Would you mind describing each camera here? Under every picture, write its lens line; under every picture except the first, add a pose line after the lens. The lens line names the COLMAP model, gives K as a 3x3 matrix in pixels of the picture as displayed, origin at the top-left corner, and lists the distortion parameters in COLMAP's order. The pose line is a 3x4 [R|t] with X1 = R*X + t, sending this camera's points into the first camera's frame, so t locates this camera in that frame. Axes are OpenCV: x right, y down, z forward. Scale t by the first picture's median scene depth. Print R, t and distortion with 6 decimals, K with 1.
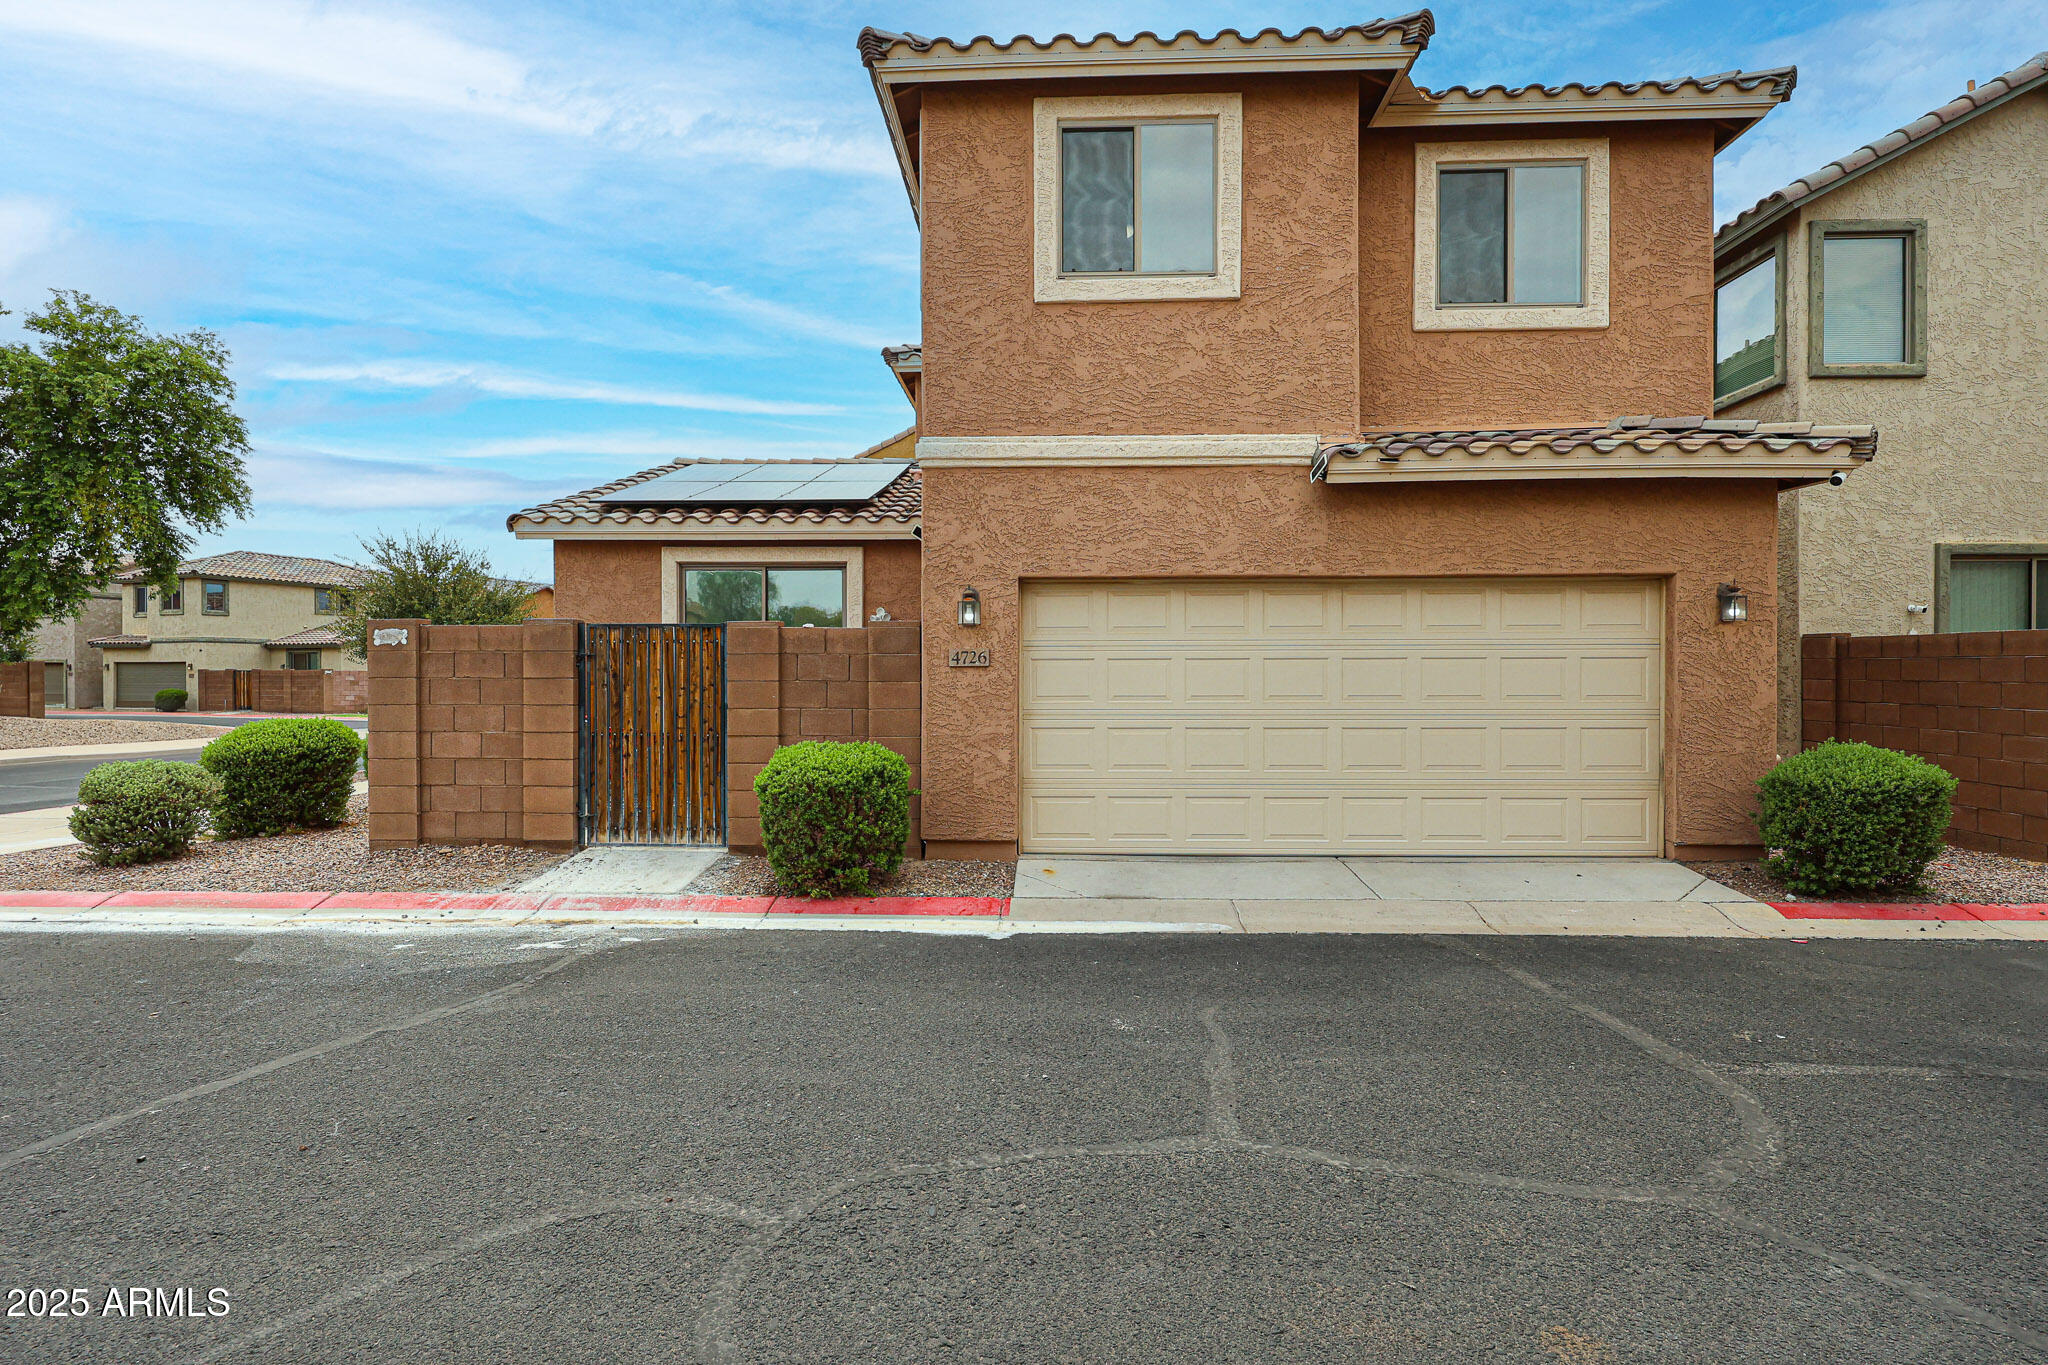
lens RADIAL K [[1025.2, 0, 1021.8], [0, 1025.2, 678.5], [0, 0, 1]] dist [-0.001450, -0.000011]
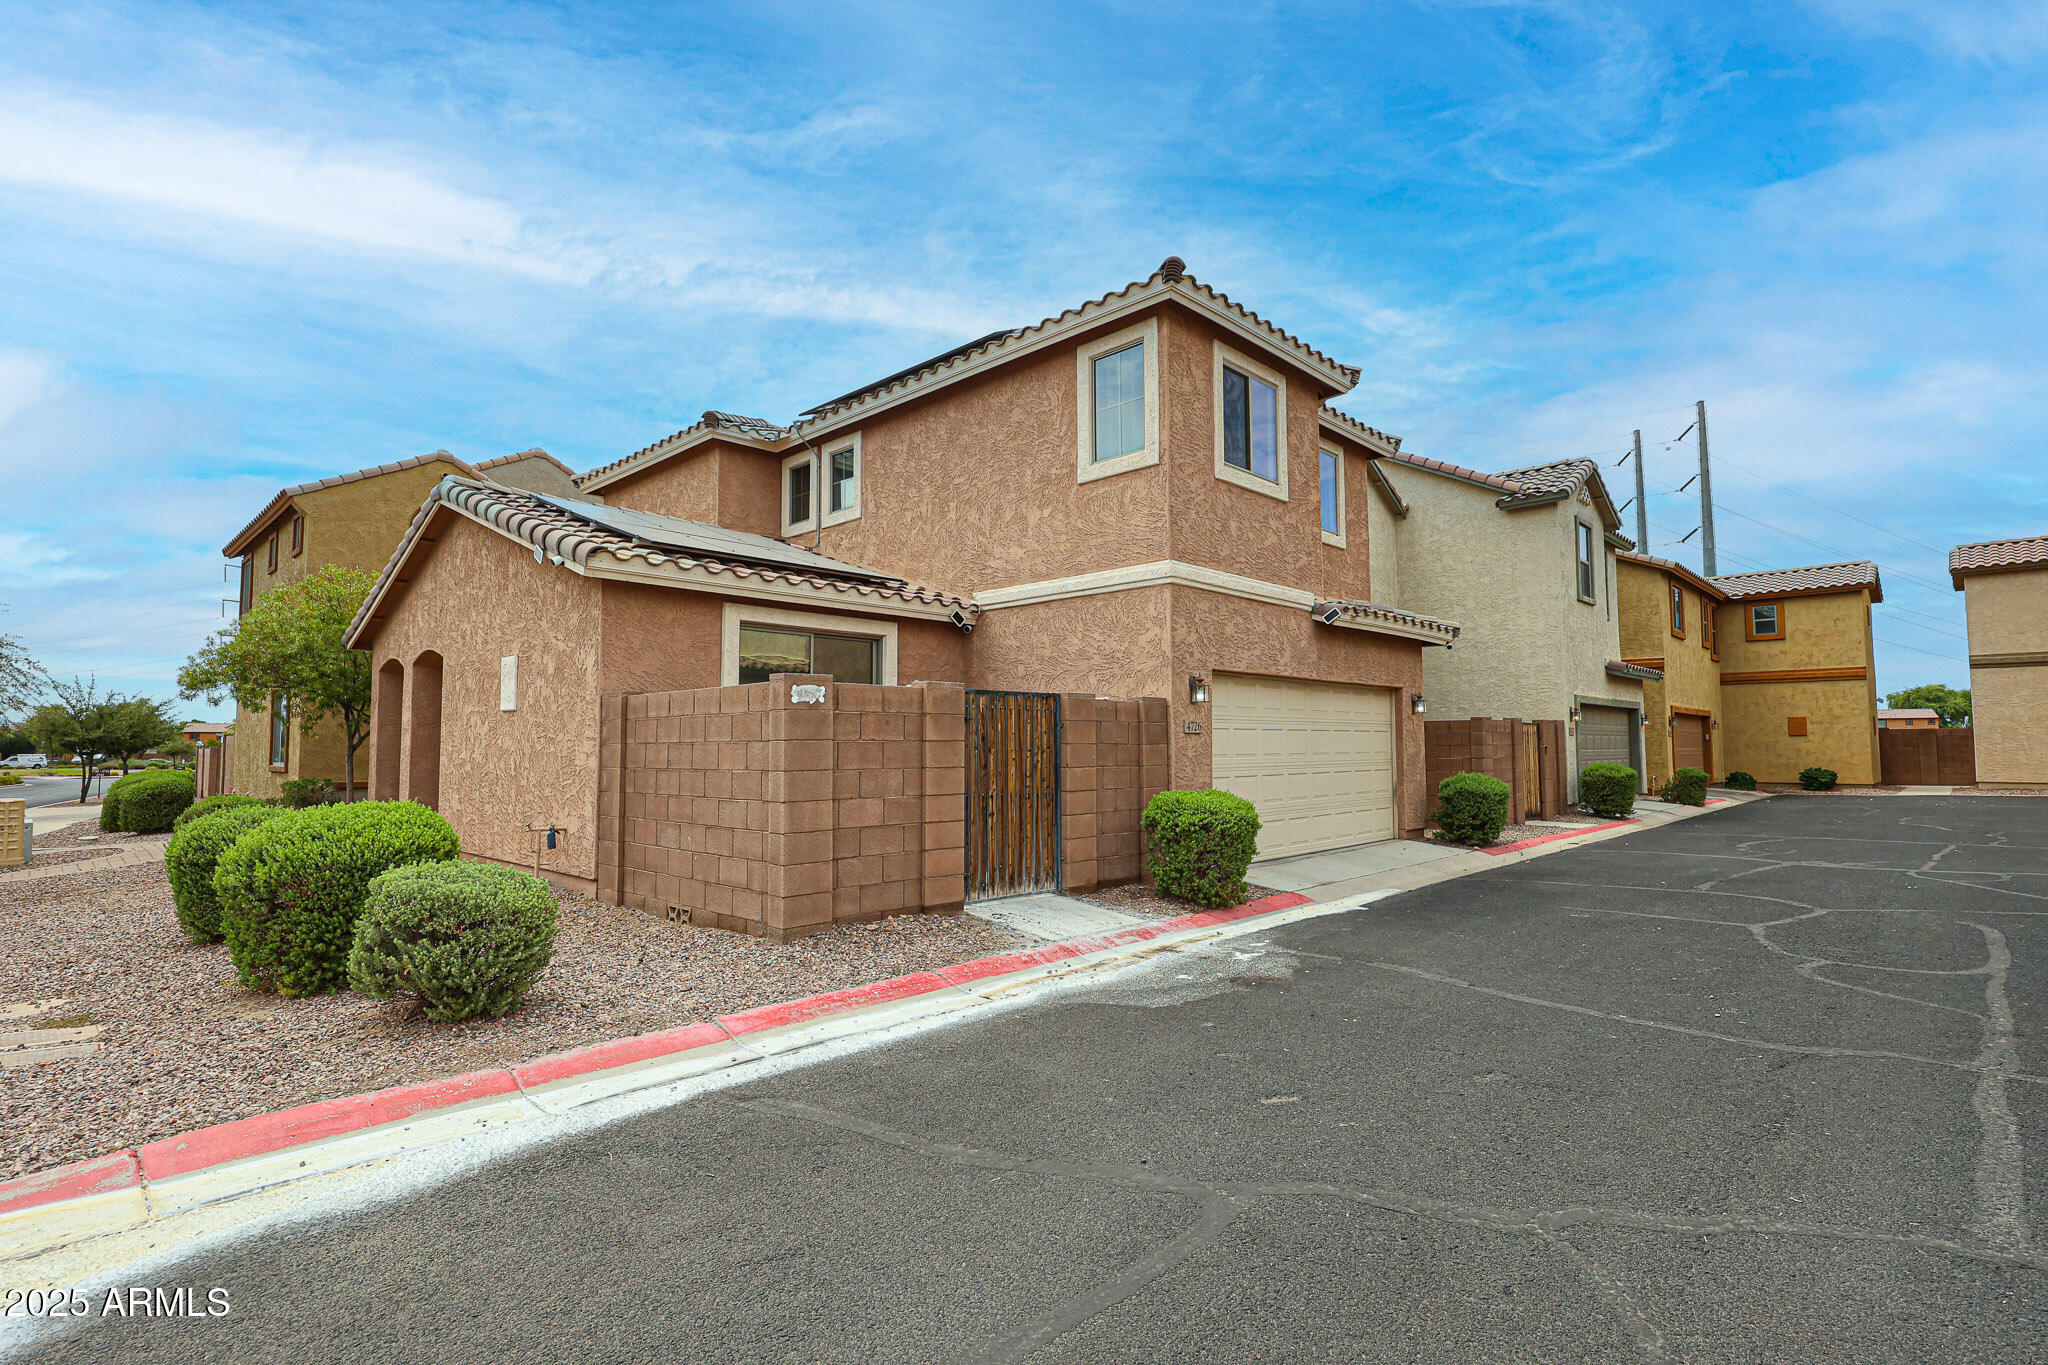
lens RADIAL K [[984.7, 0, 1026.6], [0, 984.7, 687.1], [0, 0, 1]] dist [-0.001132, 0.000755]
pose [[0.663481, 0.044389, 0.746875, -1.135293], [0.007623, 0.997786, -0.066073, 0.011452], [-0.748154, 0.049532, 0.661673, 0.295211]]
